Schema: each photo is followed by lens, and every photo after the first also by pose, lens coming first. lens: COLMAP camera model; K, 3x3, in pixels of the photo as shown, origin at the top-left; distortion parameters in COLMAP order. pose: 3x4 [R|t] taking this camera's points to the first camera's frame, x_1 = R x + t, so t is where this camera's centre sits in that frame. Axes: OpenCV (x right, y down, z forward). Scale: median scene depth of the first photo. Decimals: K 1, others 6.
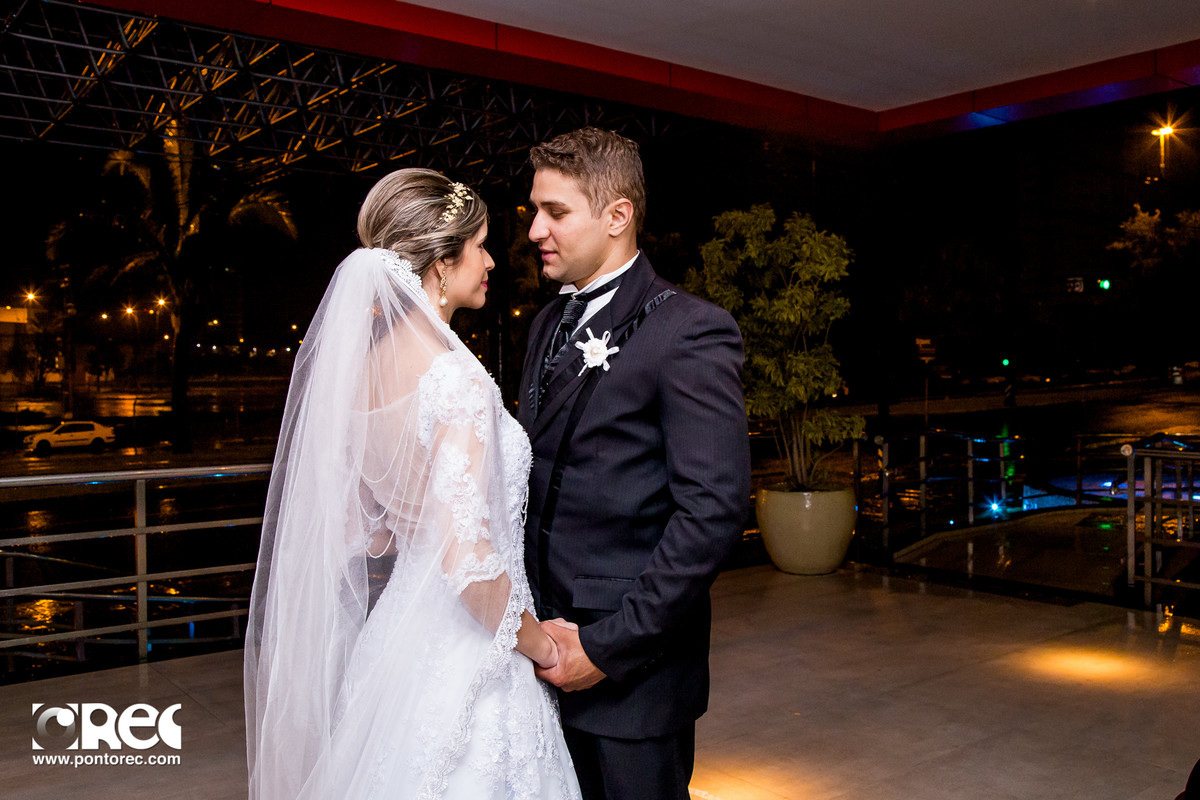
lens RADIAL K [[1066.2, 0, 566.1], [0, 1066.2, 372.1], [0, 0, 1]] dist [-0.053016, 0.012823]
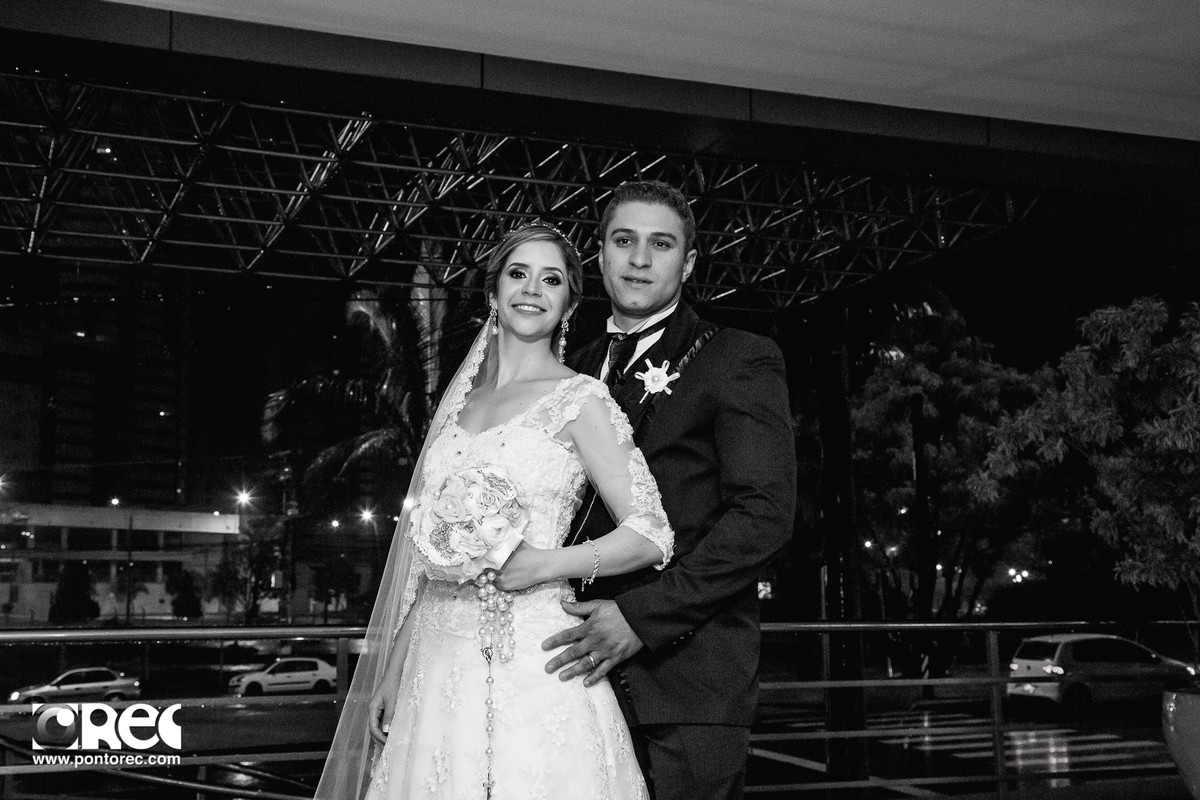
lens RADIAL K [[1526.2, 0, 544.9], [0, 1526.2, 429.4], [0, 0, 1]] dist [0.023829, 0.383590]
pose [[0.962156, -0.030481, -0.270790, 0.069184], [0.000548, 0.993939, -0.109933, 0.048673], [0.272500, 0.105624, 0.956341, -0.117346]]
